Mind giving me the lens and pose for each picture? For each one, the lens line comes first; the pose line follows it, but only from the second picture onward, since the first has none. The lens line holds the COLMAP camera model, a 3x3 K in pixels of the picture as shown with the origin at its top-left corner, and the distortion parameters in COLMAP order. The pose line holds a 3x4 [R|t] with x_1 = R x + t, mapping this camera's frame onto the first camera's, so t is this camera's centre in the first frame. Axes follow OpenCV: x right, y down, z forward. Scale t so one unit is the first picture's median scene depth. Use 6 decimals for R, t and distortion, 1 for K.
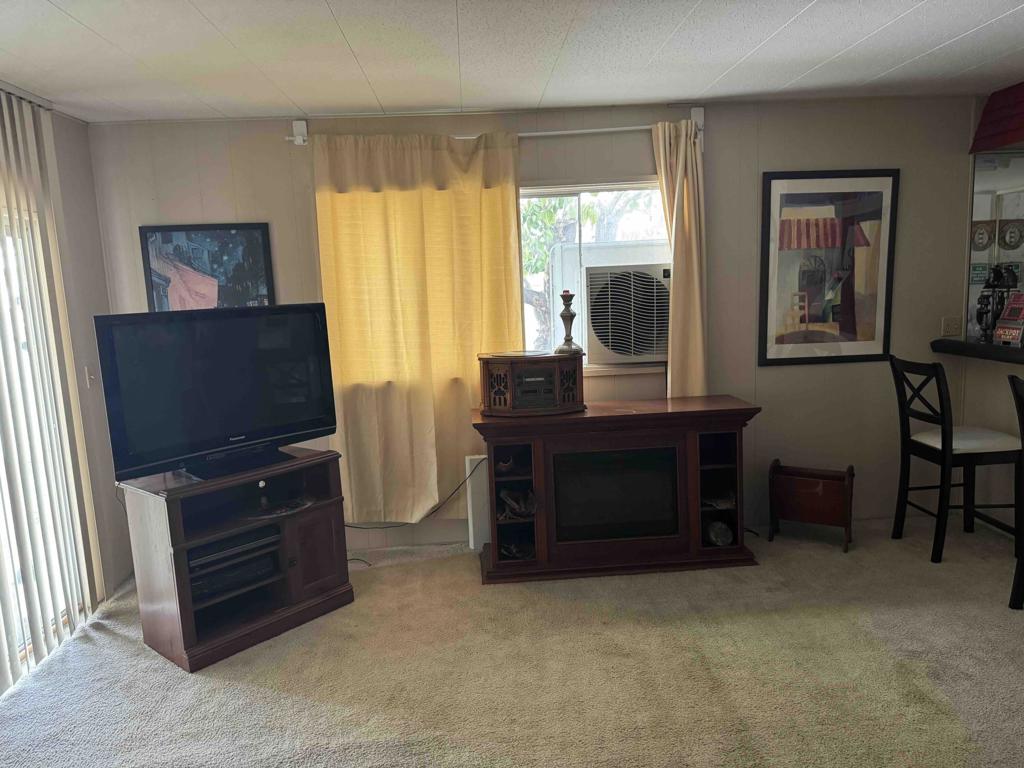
lens RADIAL K [[719.5, 0, 508.9], [0, 719.5, 385.0], [0, 0, 1]] dist [0.003503, -0.005008]
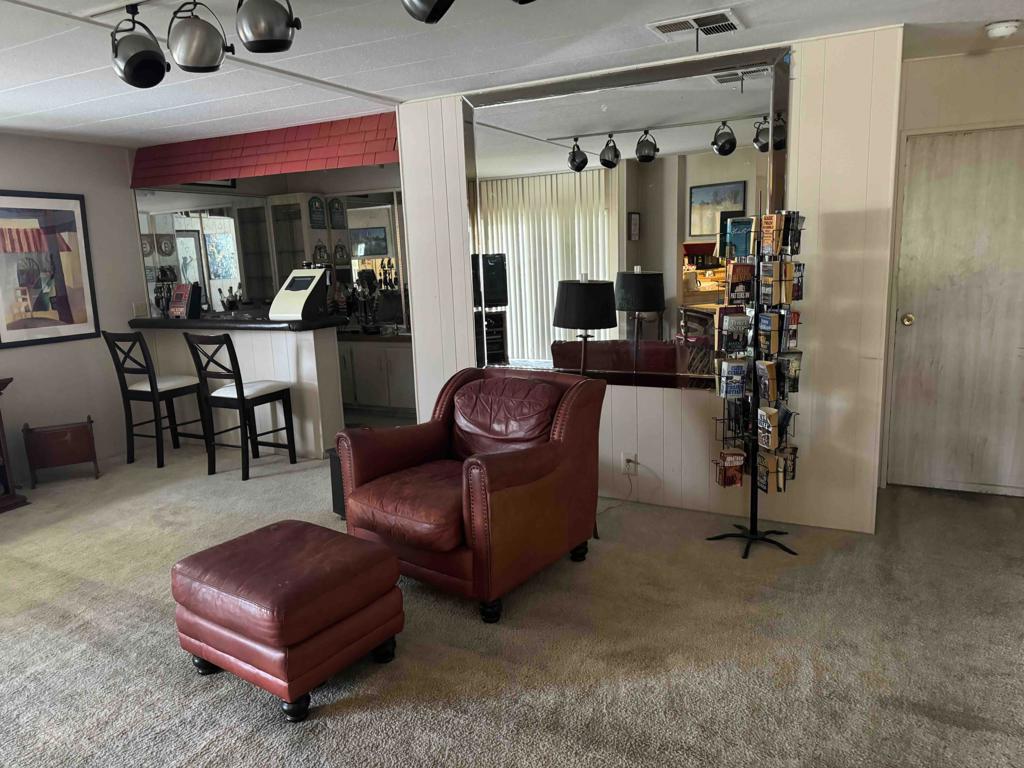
lens RADIAL K [[719.5, 0, 511.6], [0, 719.5, 386.5], [0, 0, 1]] dist [0.003503, -0.005008]
pose [[0.500633, -0.136059, 0.854900, -0.262131], [0.140995, 0.987200, 0.074547, 0.068625], [-0.854100, 0.083216, 0.513408, -0.353363]]
